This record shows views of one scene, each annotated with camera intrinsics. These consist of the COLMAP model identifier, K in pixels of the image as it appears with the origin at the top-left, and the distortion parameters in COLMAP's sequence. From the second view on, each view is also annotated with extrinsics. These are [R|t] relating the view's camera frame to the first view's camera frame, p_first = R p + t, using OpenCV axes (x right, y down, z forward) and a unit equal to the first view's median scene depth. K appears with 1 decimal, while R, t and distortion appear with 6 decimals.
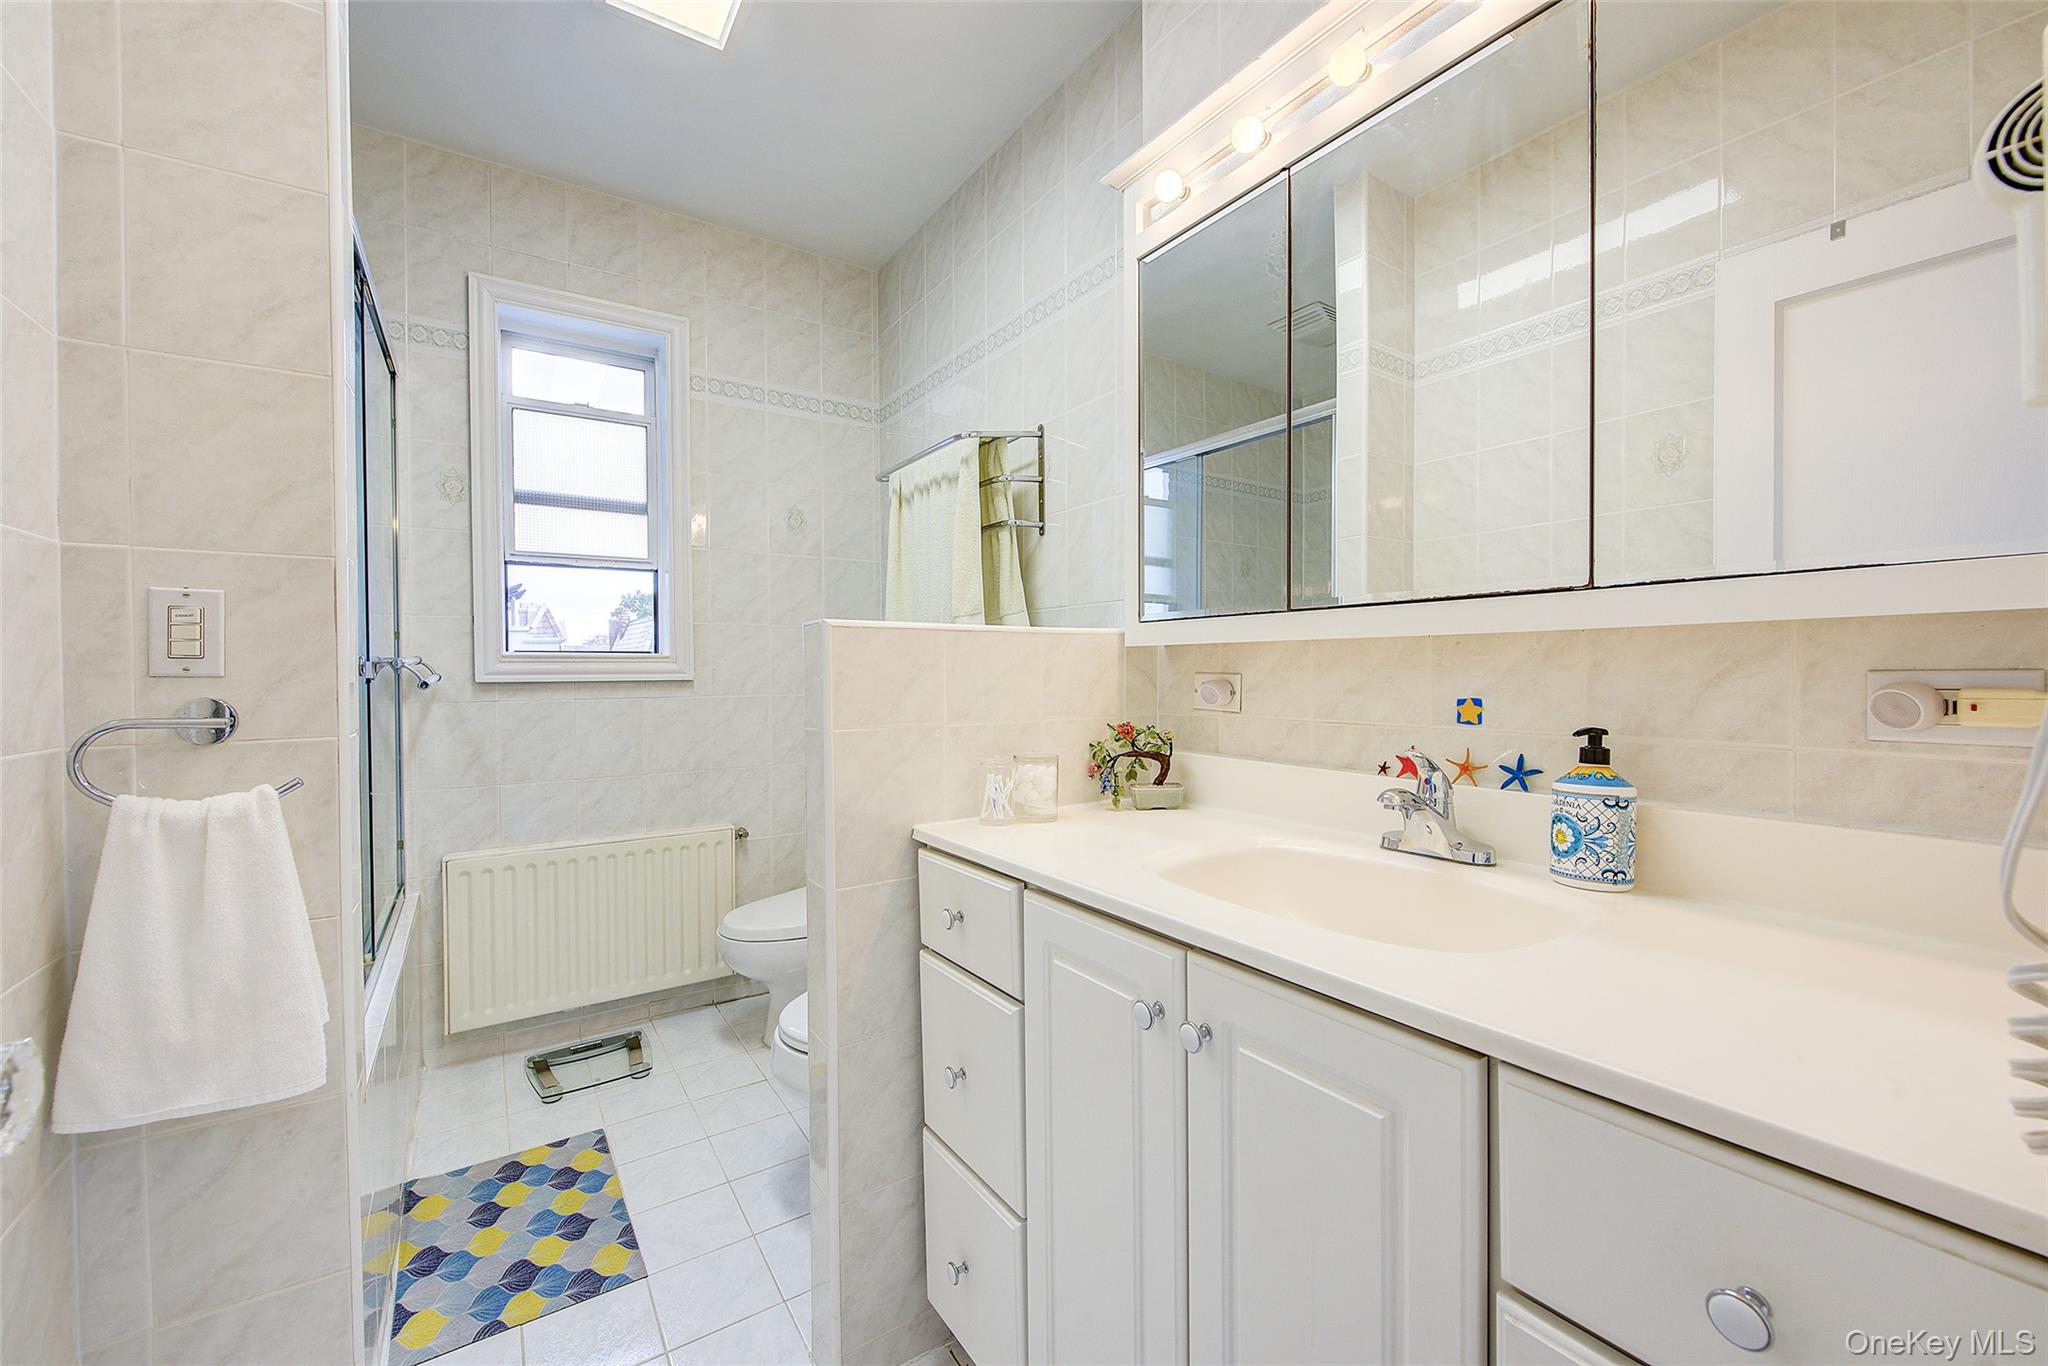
lens RADIAL K [[810.0, 0, 1029.2], [0, 810.0, 681.4], [0, 0, 1]] dist [0.003099, -0.004454]
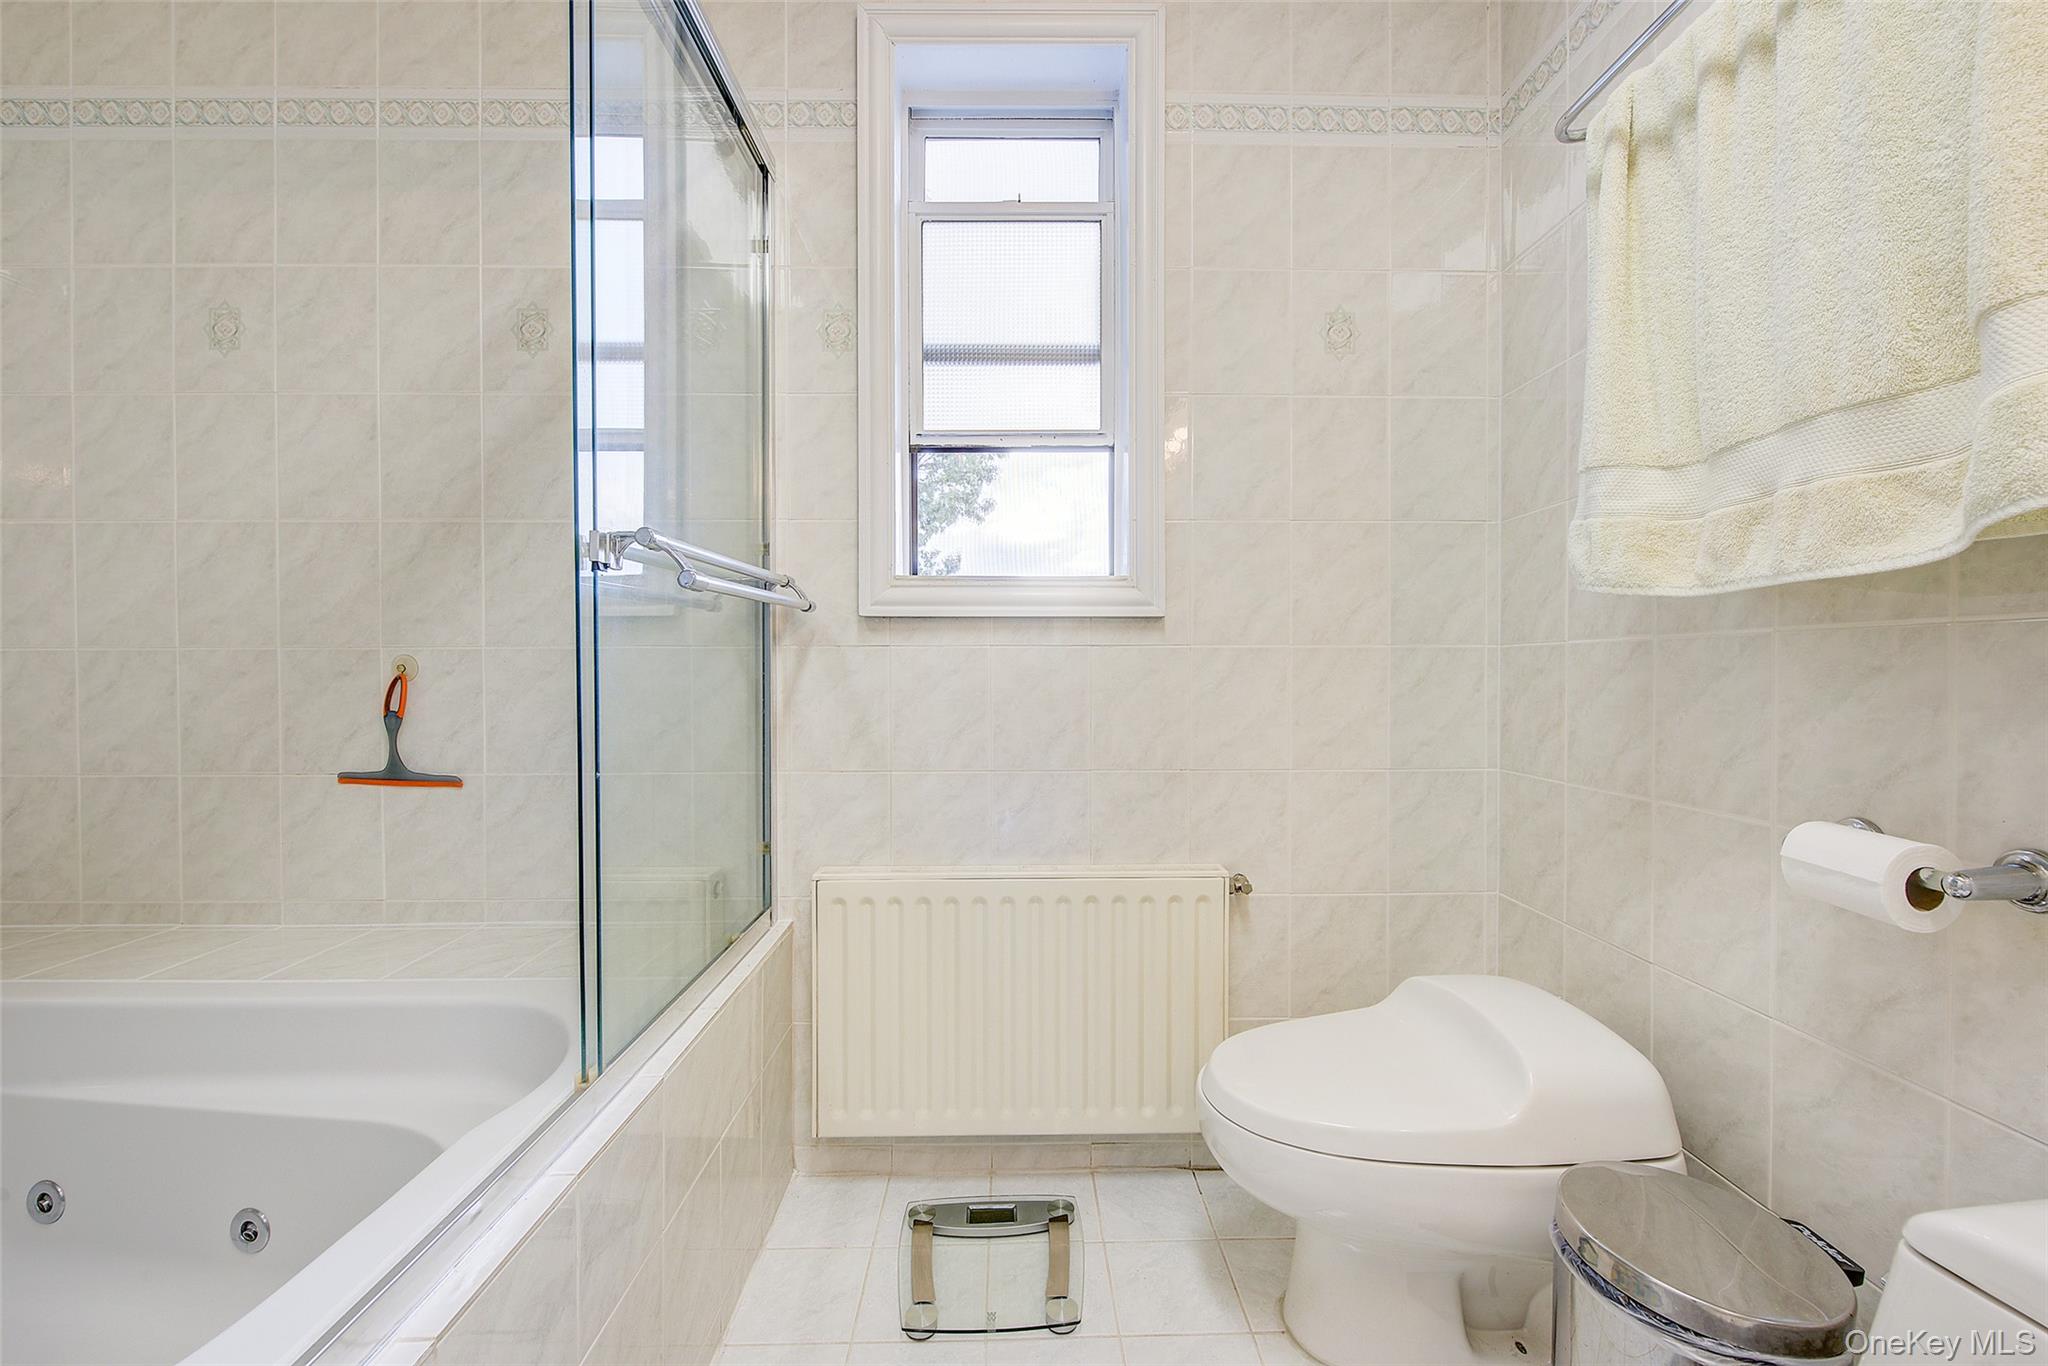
lens RADIAL K [[810.0, 0, 1029.2], [0, 810.0, 681.4], [0, 0, 1]] dist [0.003099, -0.004454]
pose [[0.842874, 0.010688, -0.538005, -0.187153], [-0.011801, 0.999929, 0.001375, 0.048121], [0.537982, 0.005190, 0.842941, 0.469601]]
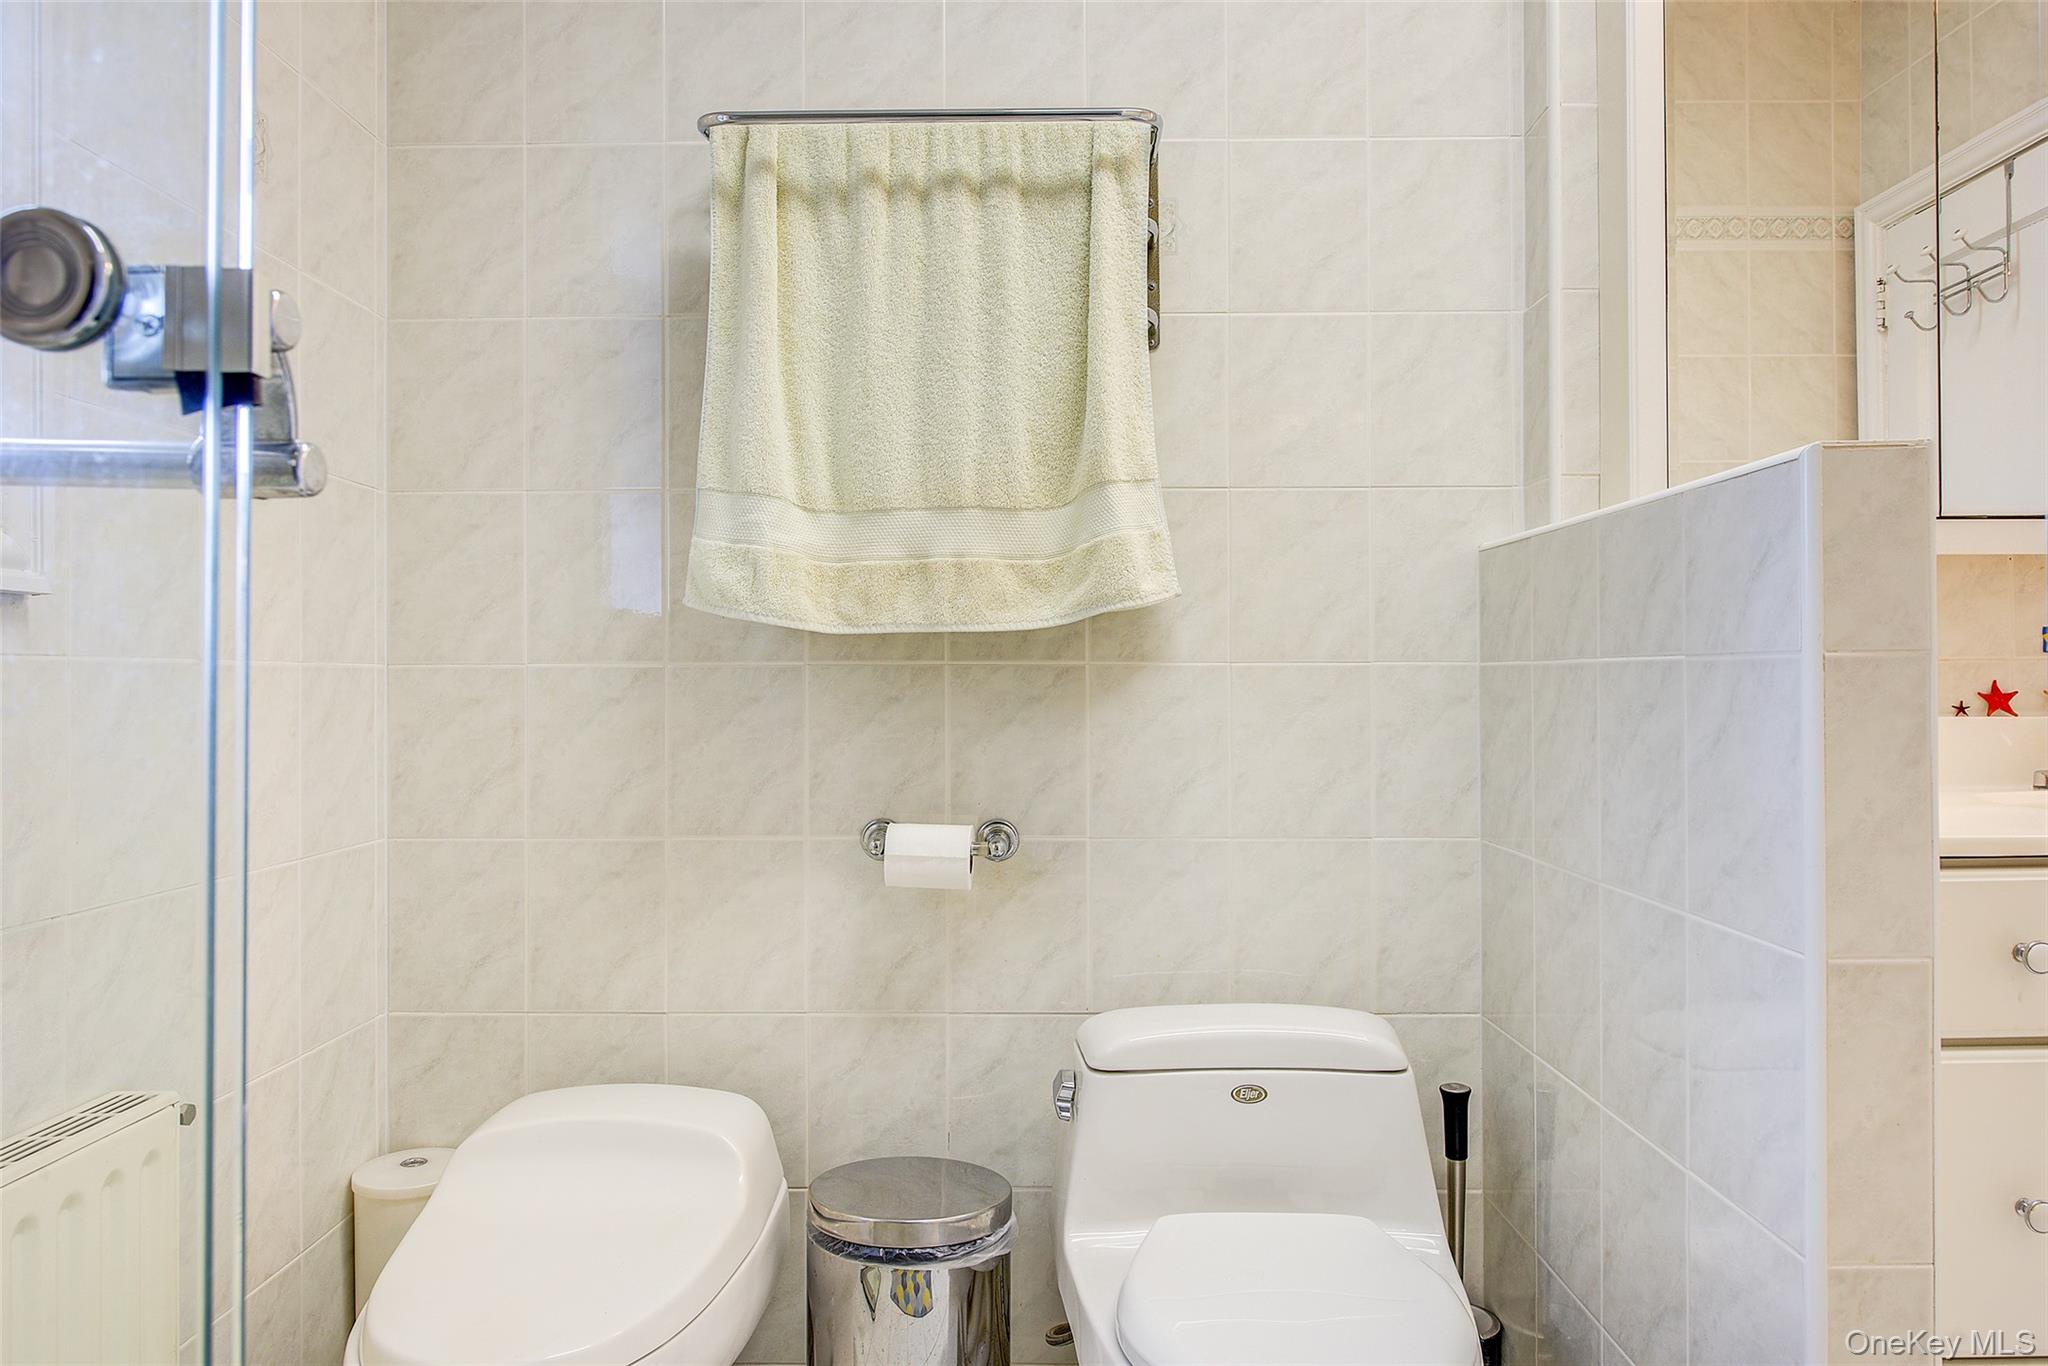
lens RADIAL K [[1296.3, 0, 1024.0], [0, 1296.3, 683.0], [0, 0, 1]] dist [-0.003426, -0.000199]
pose [[0.571283, 0.003241, 0.820747, -0.619349], [0.013671, 0.999816, -0.013464, 0.040797], [-0.820639, 0.018912, 0.571134, 0.497678]]
